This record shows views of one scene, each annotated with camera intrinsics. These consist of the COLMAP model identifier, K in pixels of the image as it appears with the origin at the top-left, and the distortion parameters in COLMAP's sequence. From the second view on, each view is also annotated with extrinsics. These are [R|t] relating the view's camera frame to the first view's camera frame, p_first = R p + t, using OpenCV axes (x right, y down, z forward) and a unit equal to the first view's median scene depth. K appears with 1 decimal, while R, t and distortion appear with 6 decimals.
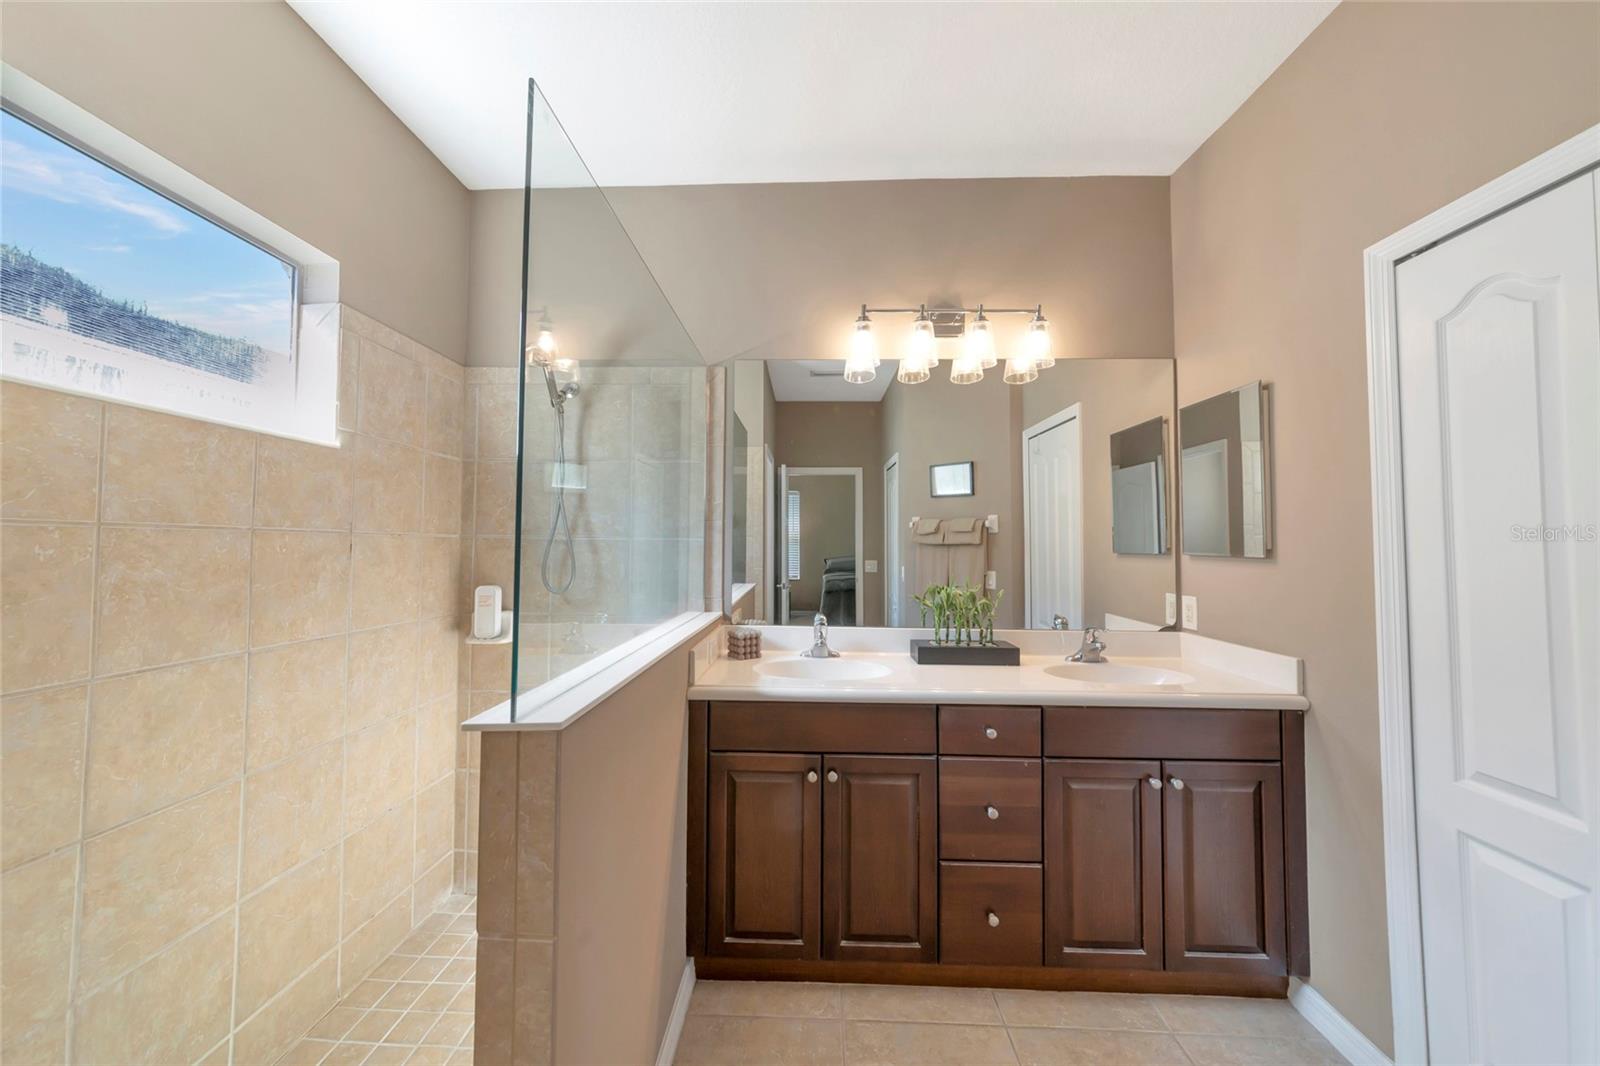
lens RADIAL K [[567.4, 0, 804.6], [0, 567.4, 519.1], [0, 0, 1]] dist [0.000151, -0.000047]
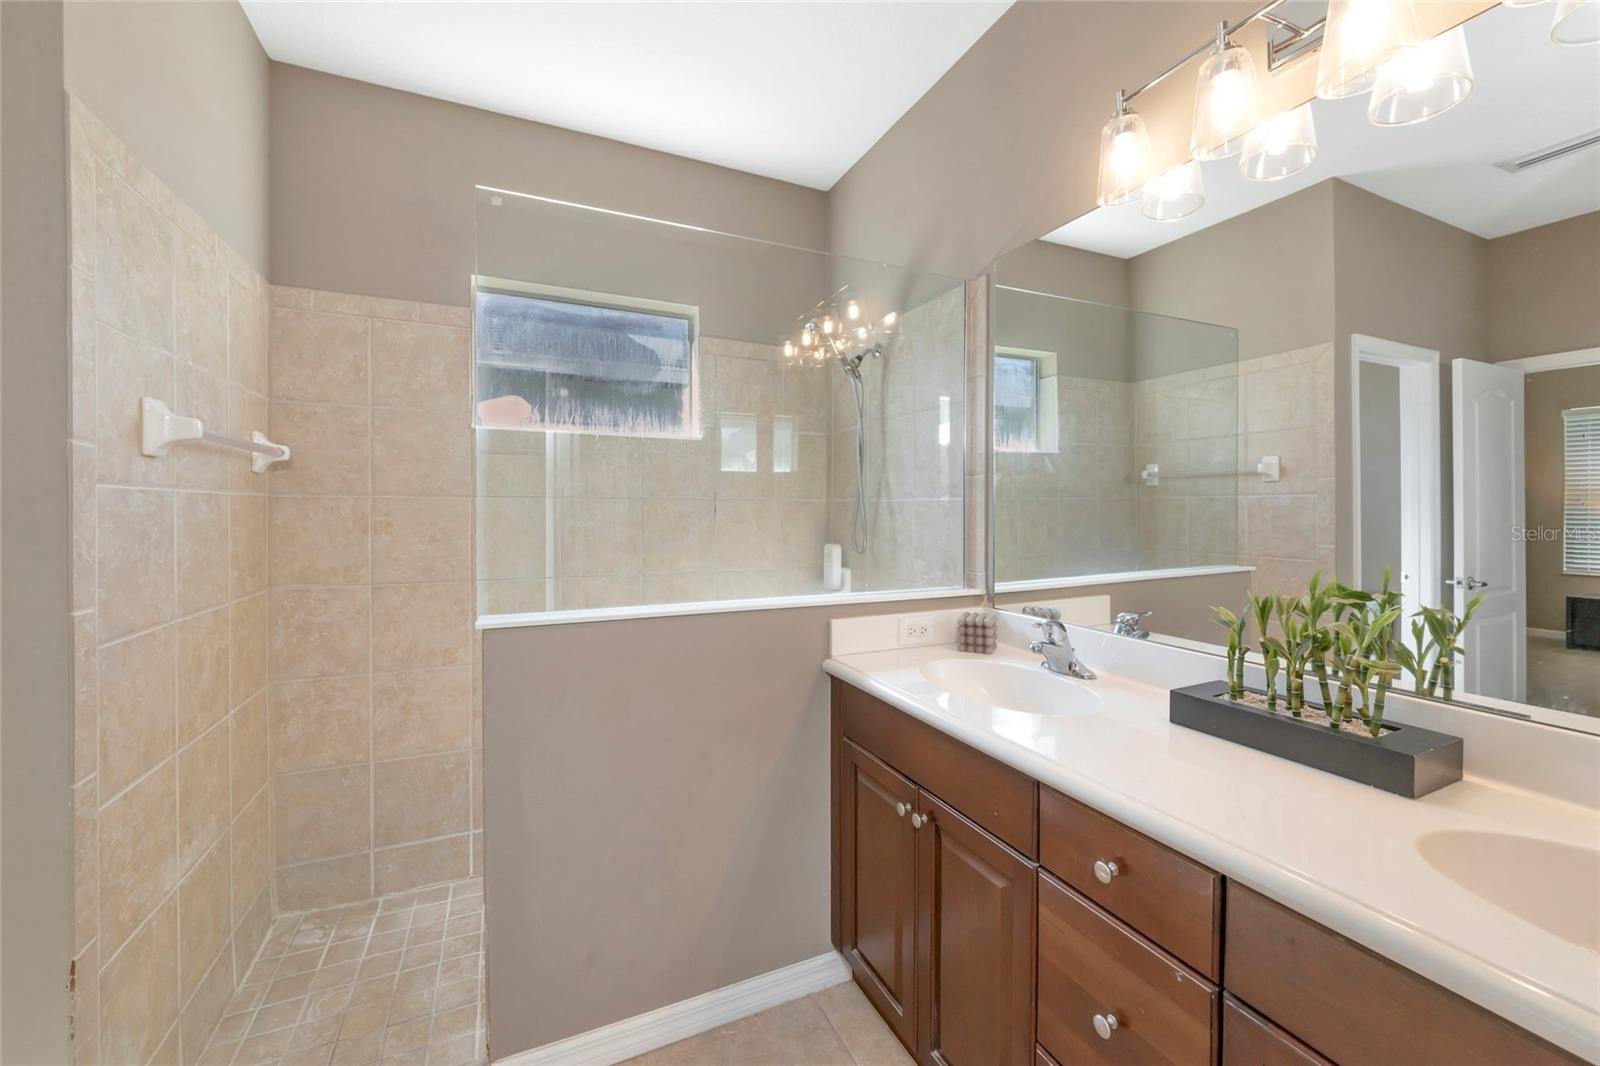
lens RADIAL K [[634.0, 0, 796.5], [0, 634.0, 508.6], [0, 0, 1]] dist [-0.000875, -0.000115]
pose [[0.438852, -0.008457, -0.898519, 0.570468], [0.044977, 0.998909, 0.012566, 0.030101], [0.897433, -0.045928, 0.438754, 0.415696]]
